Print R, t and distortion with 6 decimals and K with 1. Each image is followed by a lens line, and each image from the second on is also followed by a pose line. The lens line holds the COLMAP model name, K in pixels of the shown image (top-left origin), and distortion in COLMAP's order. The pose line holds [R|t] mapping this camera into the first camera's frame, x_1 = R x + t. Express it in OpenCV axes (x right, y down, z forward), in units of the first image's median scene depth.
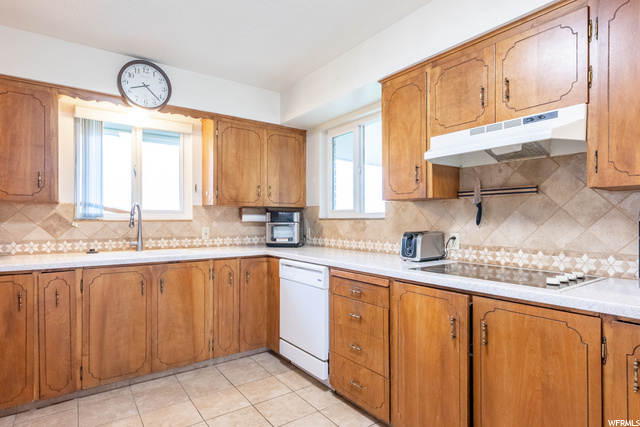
lens RADIAL K [[344.1, 0, 320.3], [0, 344.1, 220.4], [0, 0, 1]] dist [0.001827, 0.000475]
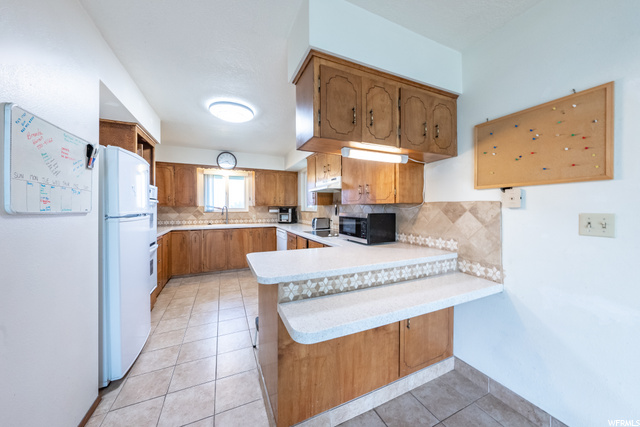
lens RADIAL K [[216.0, 0, 321.0], [0, 216.0, 210.3], [0, 0, 1]] dist [0.000592, 0.000036]
pose [[0.980423, 0.001777, -0.196895, 0.495631], [-0.000218, 0.999968, 0.007942, -0.028599], [0.196903, -0.007743, 0.980392, -0.453757]]
